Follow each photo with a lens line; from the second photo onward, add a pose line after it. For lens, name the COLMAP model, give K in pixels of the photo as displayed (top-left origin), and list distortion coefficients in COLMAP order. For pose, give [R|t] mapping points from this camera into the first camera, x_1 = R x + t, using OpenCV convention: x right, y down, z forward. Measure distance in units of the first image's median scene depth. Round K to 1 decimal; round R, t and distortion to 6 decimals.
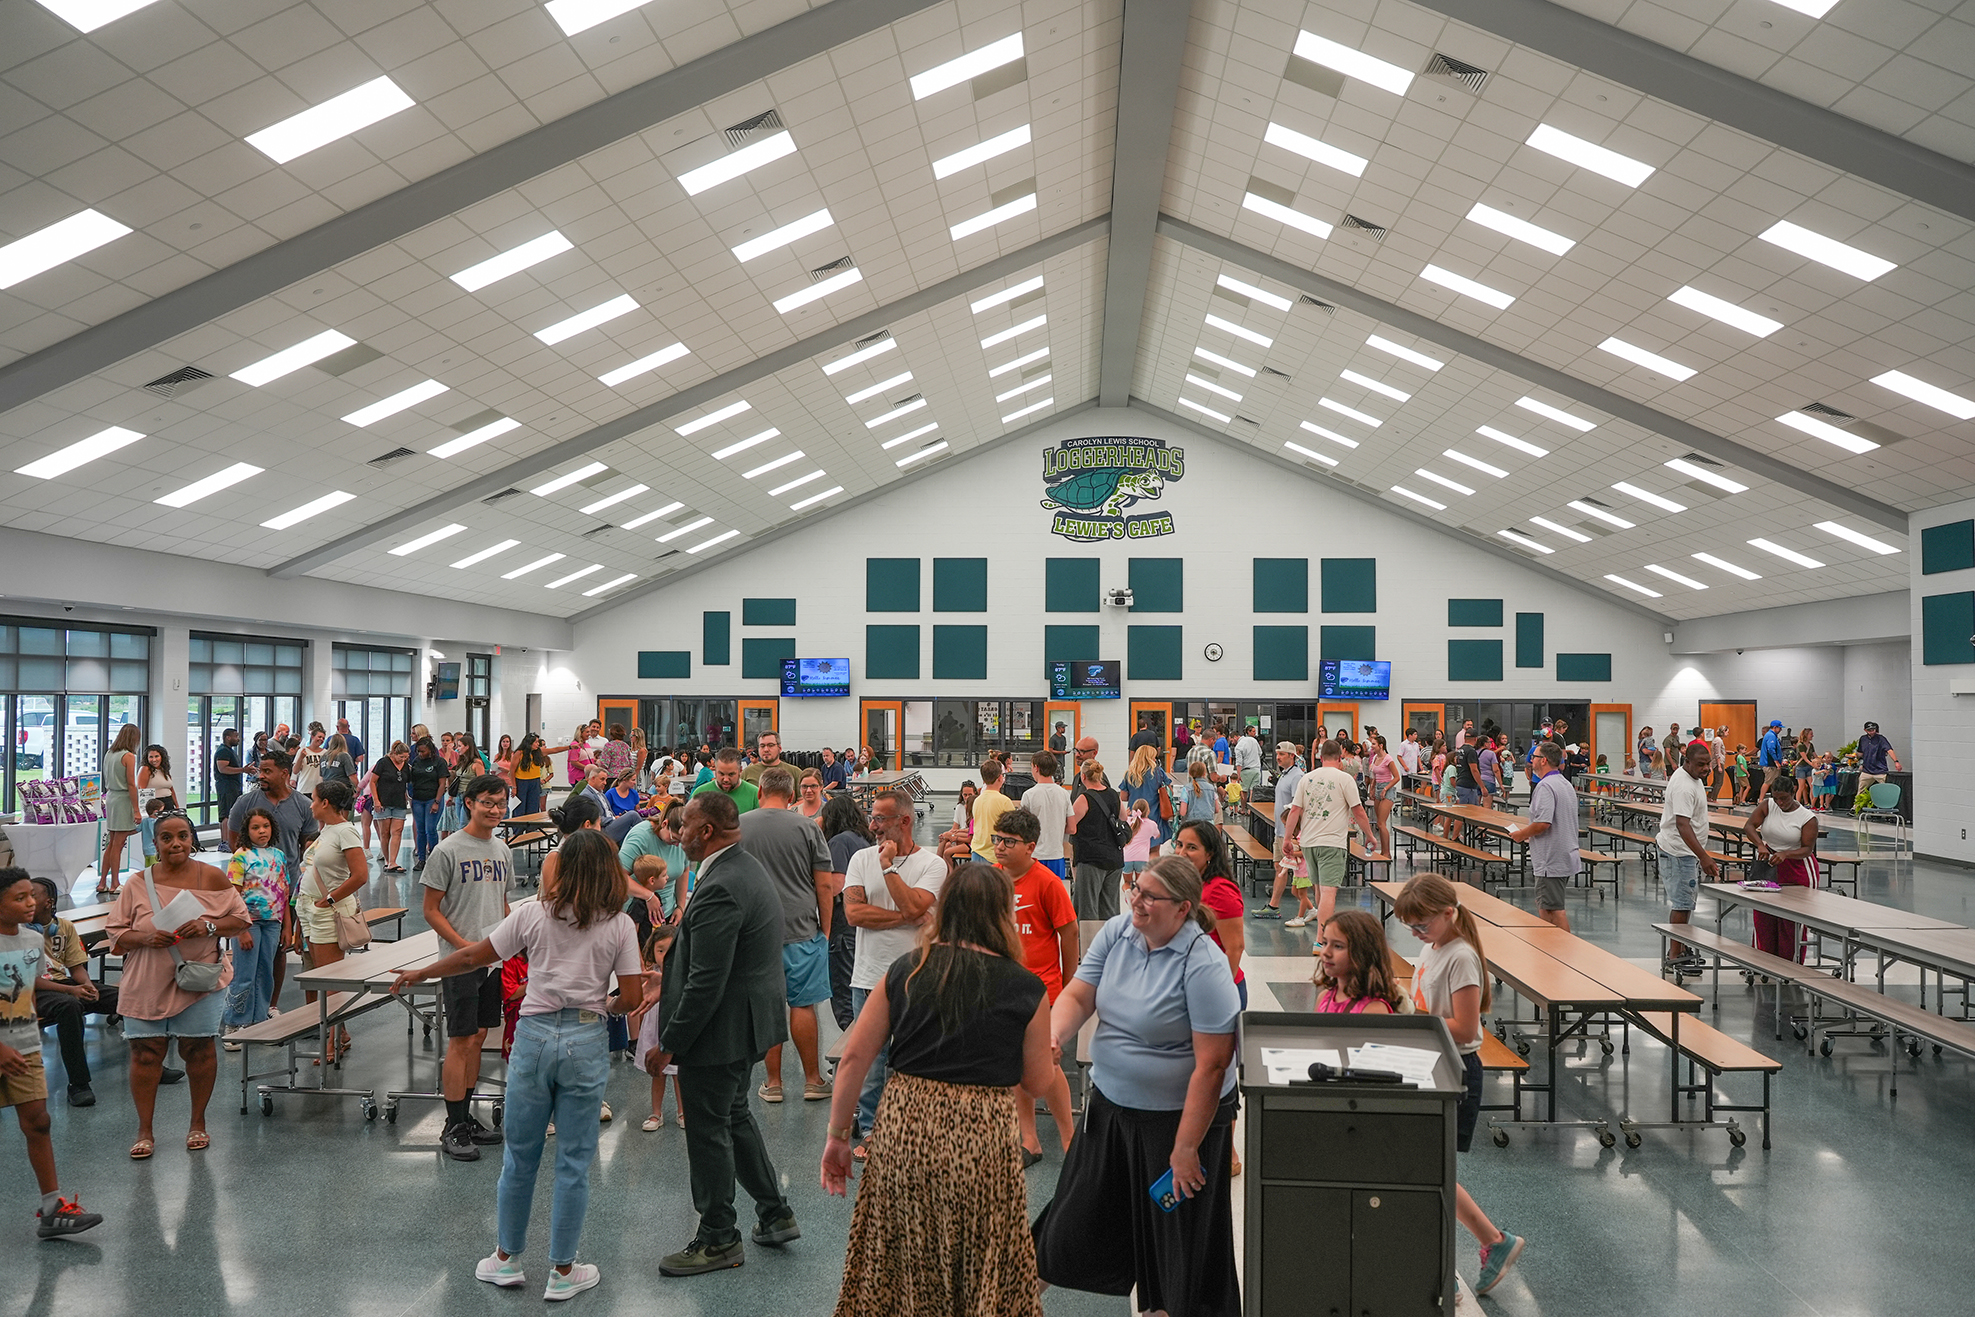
lens RADIAL K [[1600.3, 0, 987.5], [0, 1600.3, 658.5], [0, 0, 1]] dist [-0.011570, 0.000375]
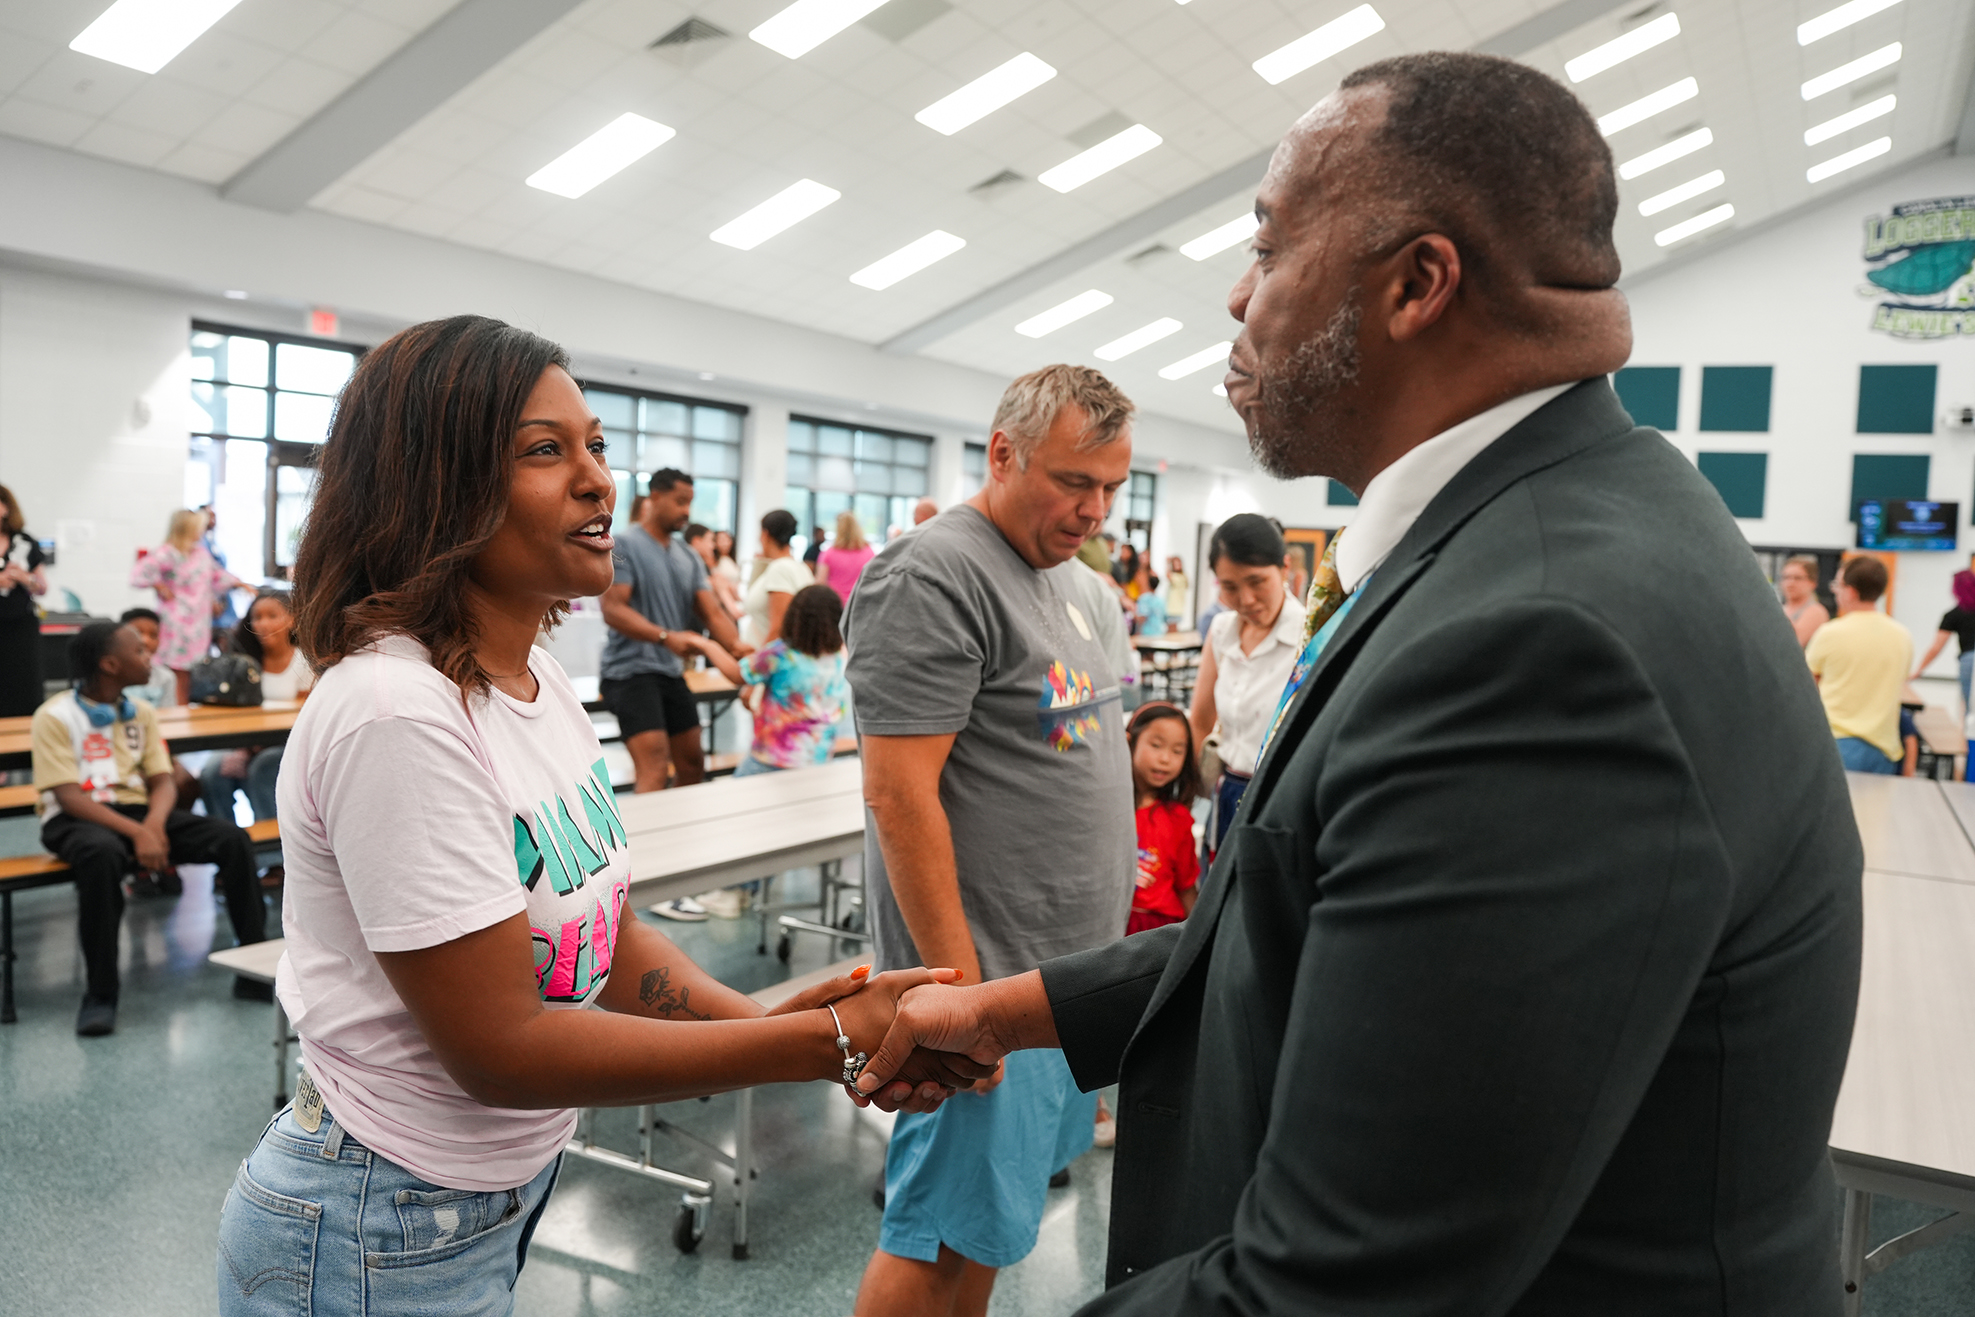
lens RADIAL K [[1600.3, 0, 987.5], [0, 1600.3, 658.5], [0, 0, 1]] dist [-0.011570, 0.000375]
pose [[0.904987, 0.056503, -0.421670, -0.020250], [-0.020240, 0.995737, 0.089987, 0.031113], [0.424957, -0.072903, 0.902273, 0.209328]]
